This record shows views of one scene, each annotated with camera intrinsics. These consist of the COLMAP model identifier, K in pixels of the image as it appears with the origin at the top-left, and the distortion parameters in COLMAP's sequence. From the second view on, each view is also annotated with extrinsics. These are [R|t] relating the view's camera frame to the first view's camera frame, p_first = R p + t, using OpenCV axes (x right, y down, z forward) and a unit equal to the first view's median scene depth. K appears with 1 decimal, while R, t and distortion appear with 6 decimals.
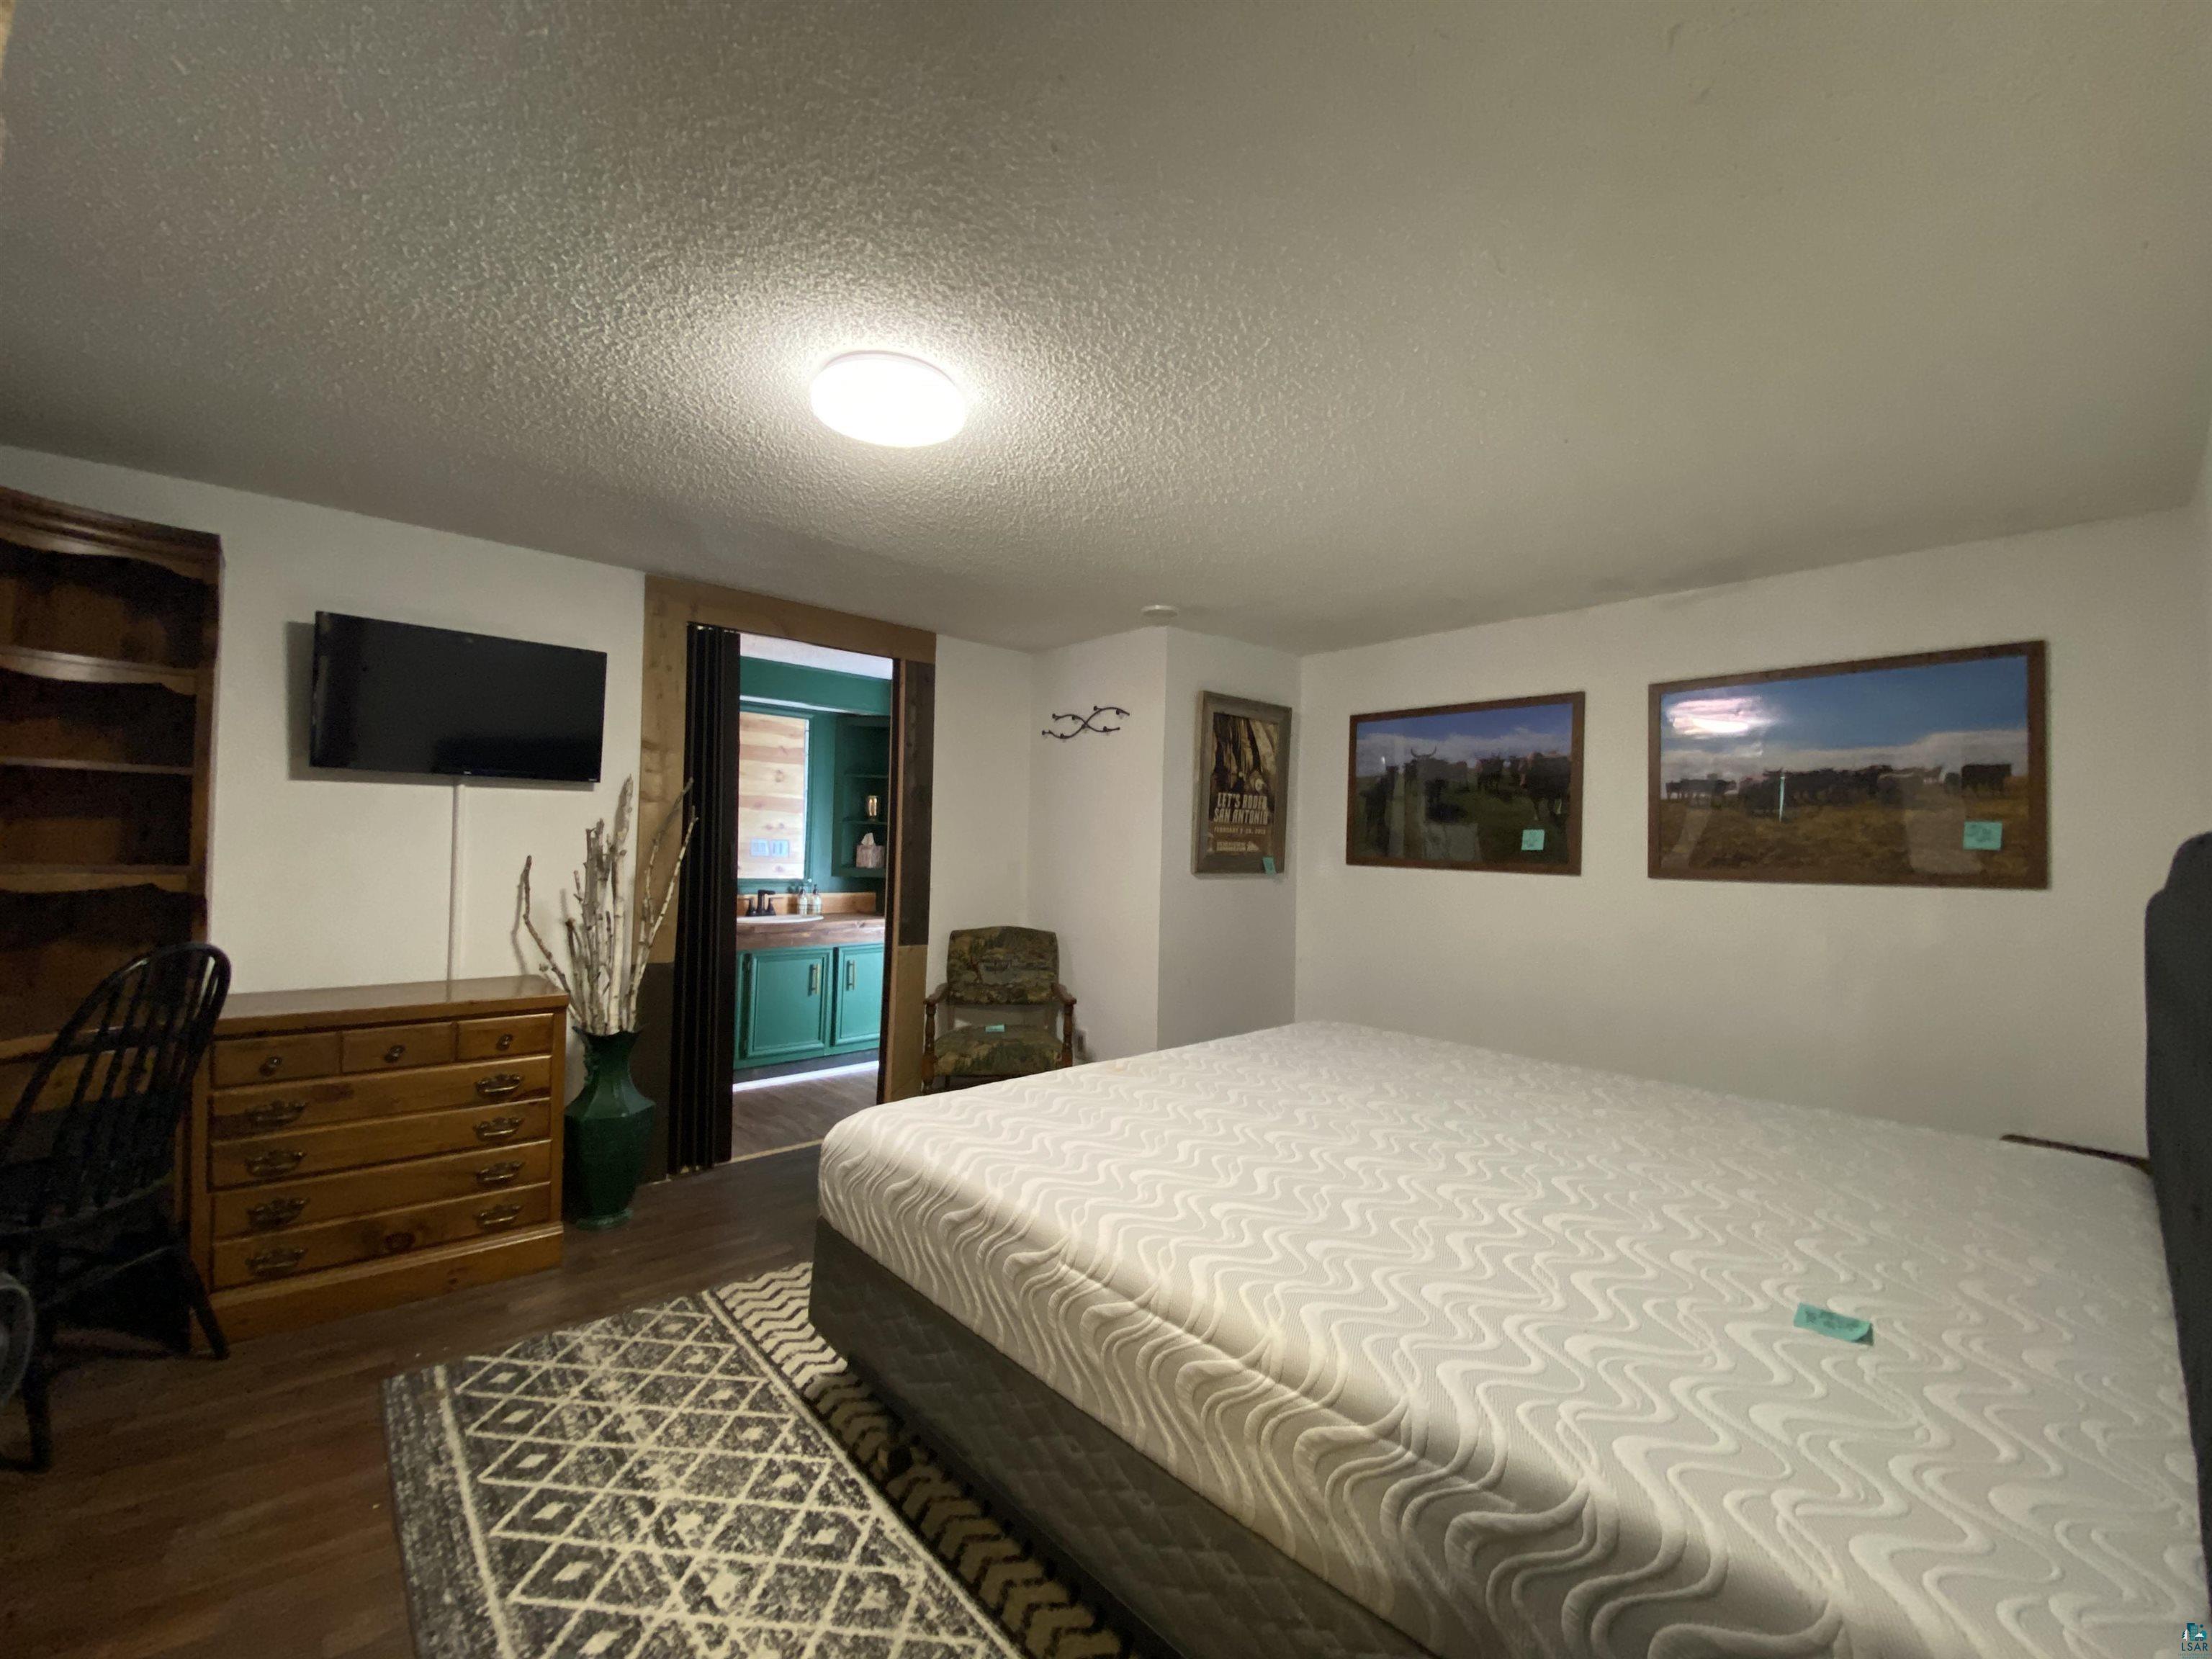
lens RADIAL K [[894.6, 0, 1128.9], [0, 894.6, 833.9], [0, 0, 1]] dist [0.006845, -0.014436]
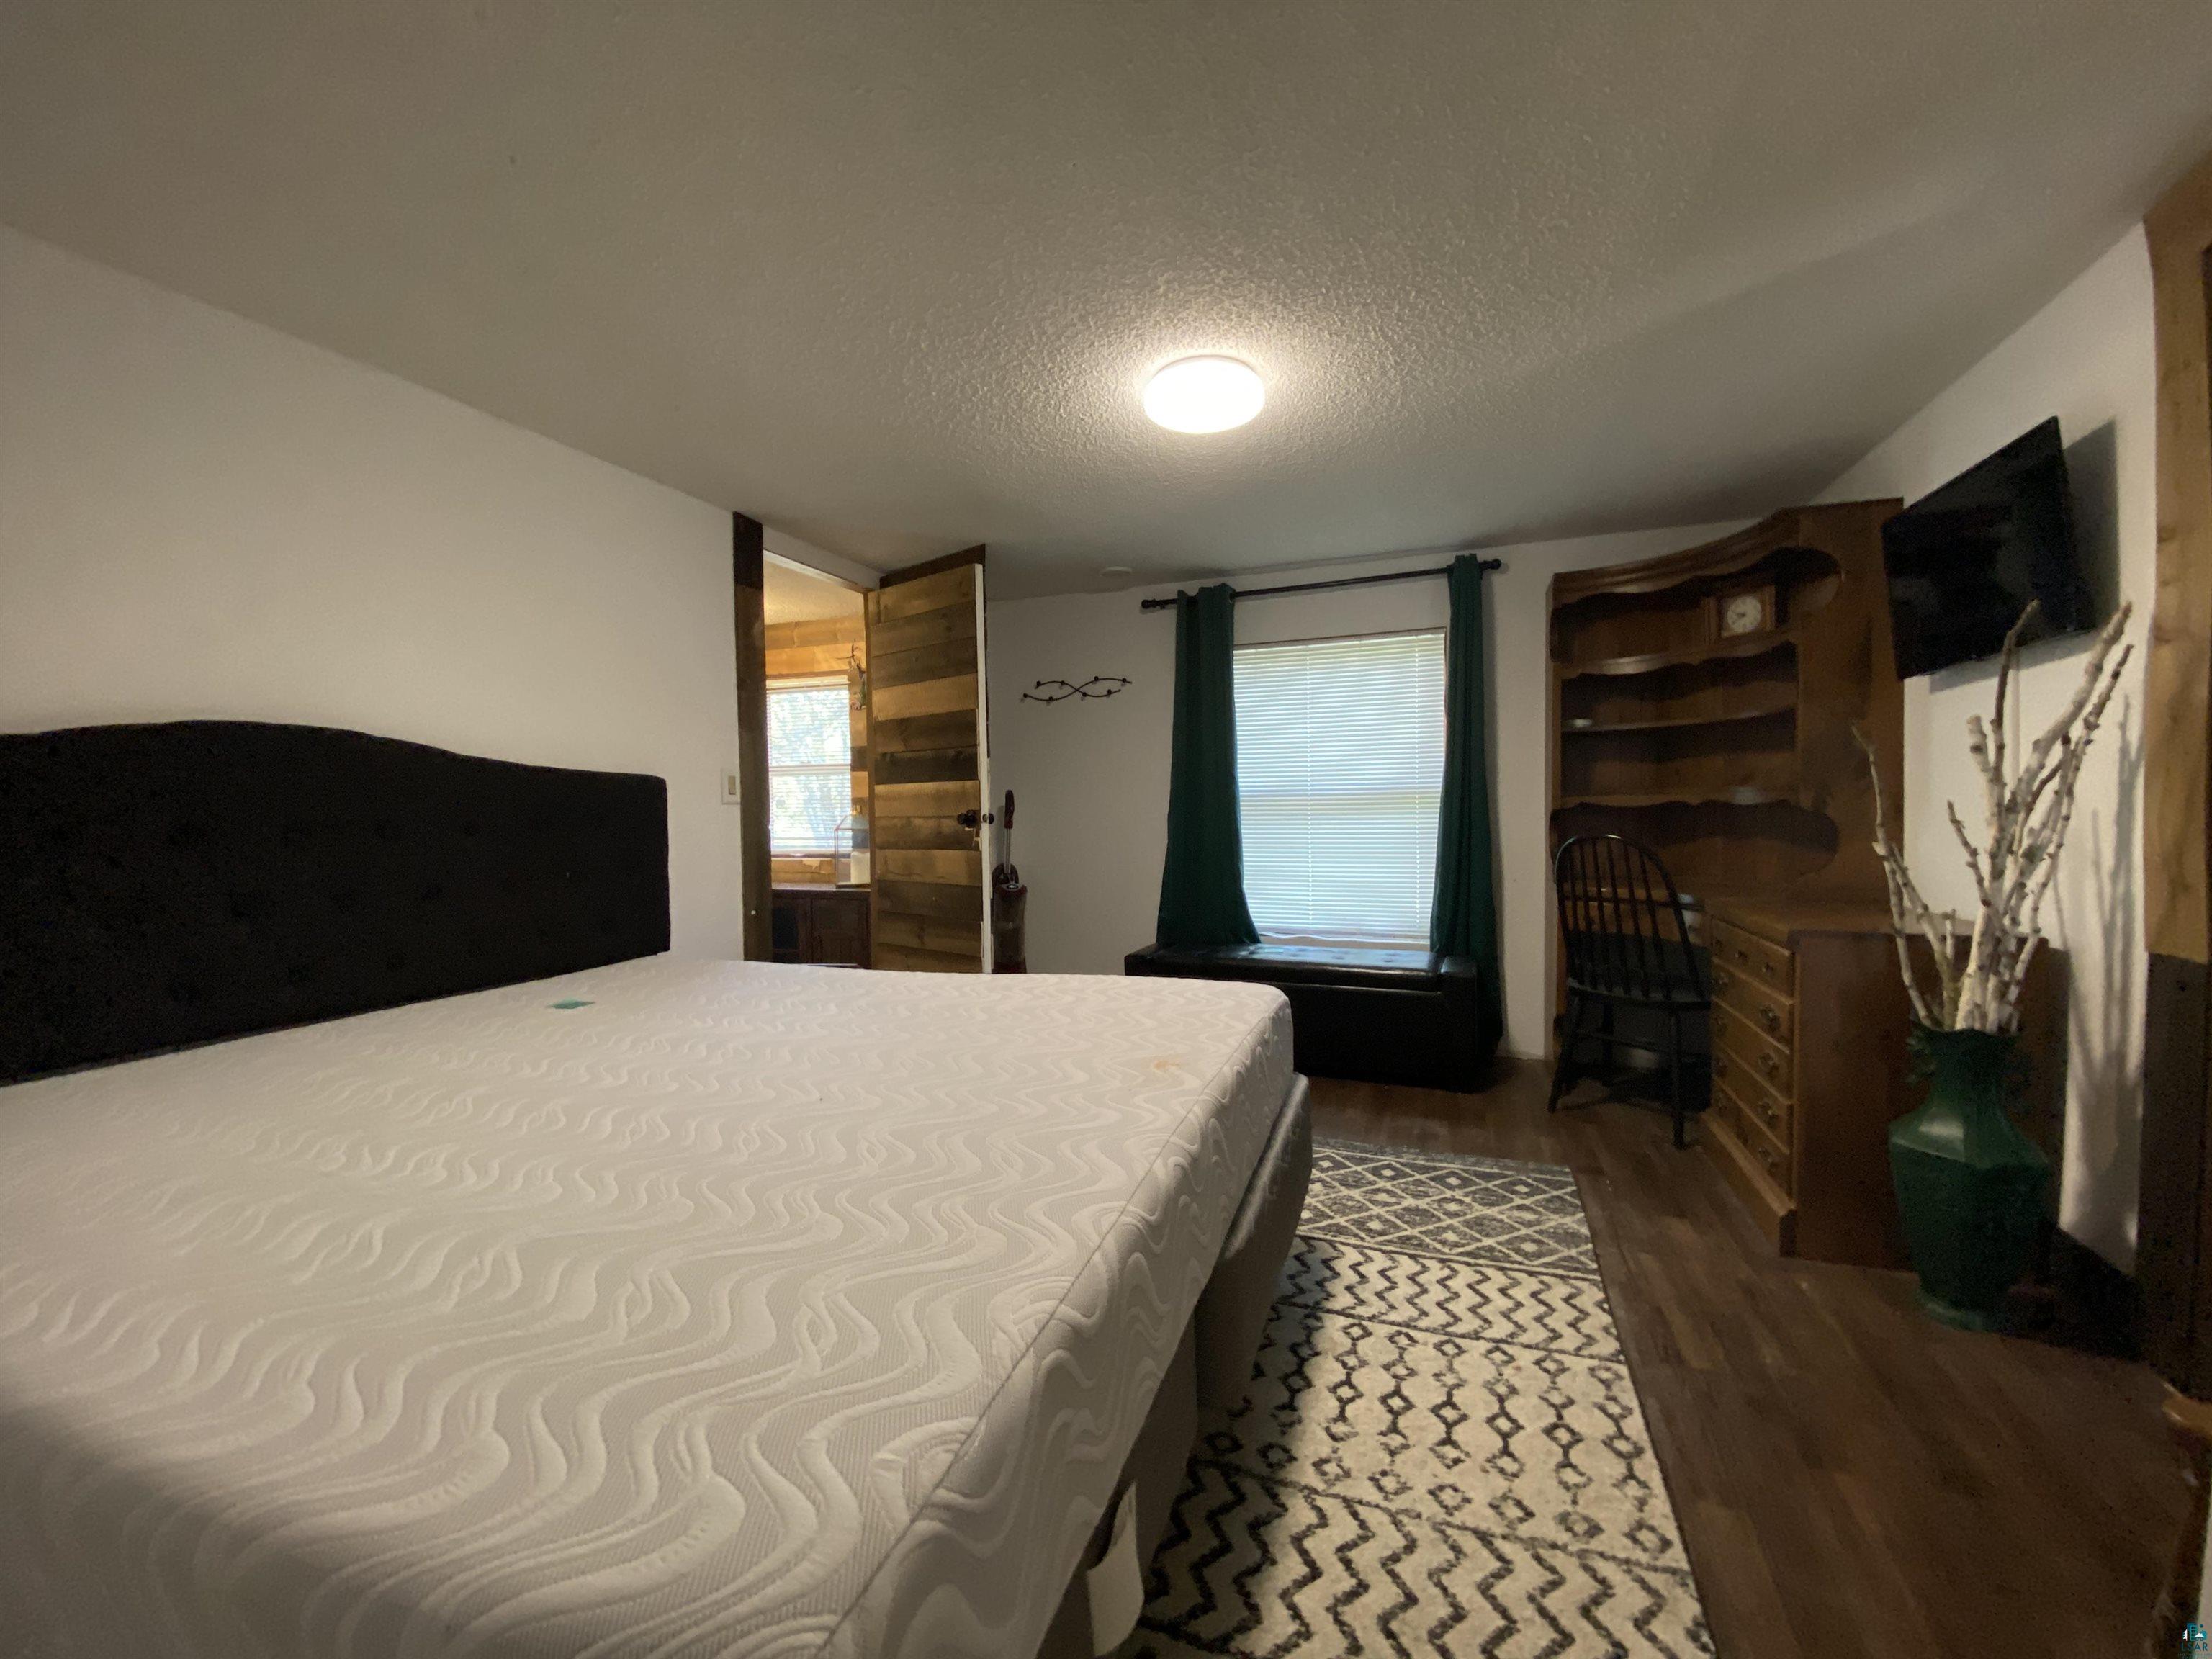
lens RADIAL K [[894.6, 0, 1097.8], [0, 894.6, 828.0], [0, 0, 1]] dist [0.006845, -0.014436]
pose [[-0.893459, 0.015280, -0.448885, 0.393001], [0.015977, 0.999870, 0.002235, 0.084397], [0.448861, -0.005175, -0.893587, 1.841689]]
